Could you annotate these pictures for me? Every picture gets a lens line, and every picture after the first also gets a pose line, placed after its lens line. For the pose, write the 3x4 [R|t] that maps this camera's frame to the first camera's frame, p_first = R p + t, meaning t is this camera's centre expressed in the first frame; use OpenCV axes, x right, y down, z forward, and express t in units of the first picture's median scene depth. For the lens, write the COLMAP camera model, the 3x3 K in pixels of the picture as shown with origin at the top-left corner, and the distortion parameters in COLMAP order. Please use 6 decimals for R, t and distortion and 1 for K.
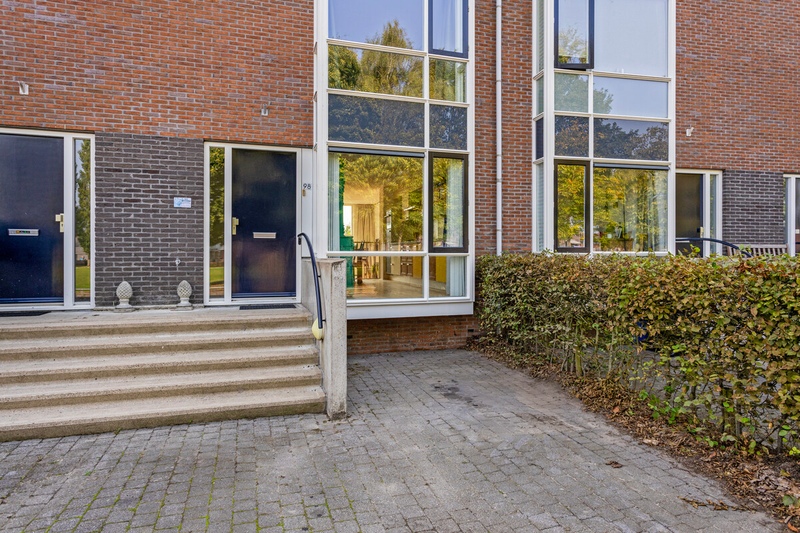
lens RADIAL K [[488.1, 0, 403.4], [0, 488.1, 254.4], [0, 0, 1]] dist [-0.000102, 0.000661]
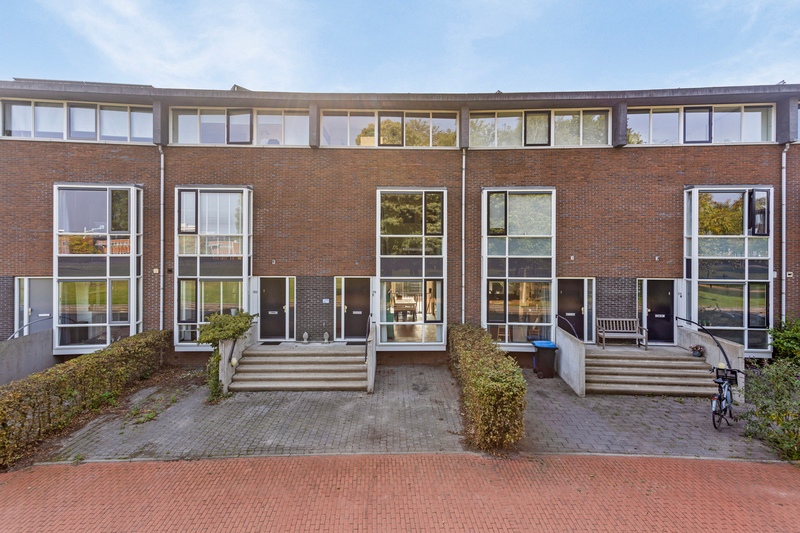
lens RADIAL K [[390.1, 0, 401.8], [0, 390.1, 247.2], [0, 0, 1]] dist [0.006176, 0.000401]
pose [[0.959608, 0.001535, -0.281336, 0.465414], [-0.002449, 0.999993, -0.002897, -0.353492], [0.281330, 0.003469, 0.959605, -0.787373]]
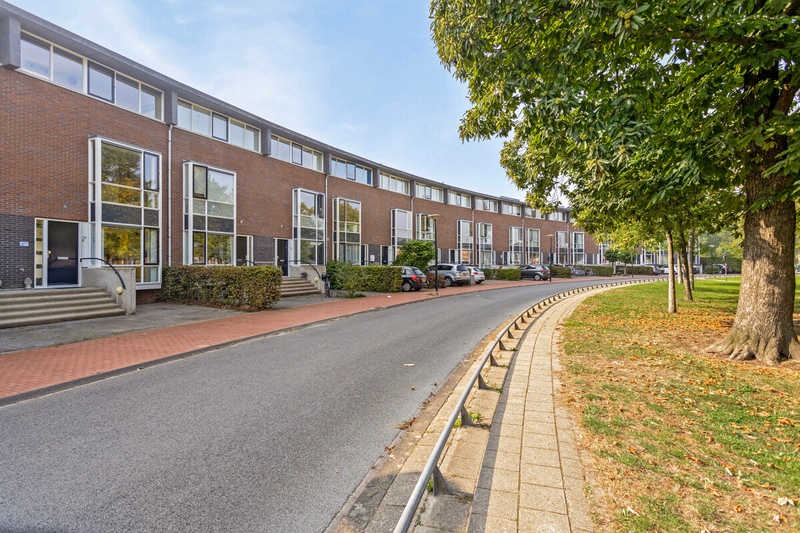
lens RADIAL K [[386.8, 0, 399.3], [0, 386.8, 257.3], [0, 0, 1]] dist [0.000771, 0.000525]
pose [[0.650102, 0.010809, 0.759770, -0.634987], [0.003419, 0.999847, -0.017150, -0.005666], [-0.759839, 0.013747, 0.649966, -1.400545]]
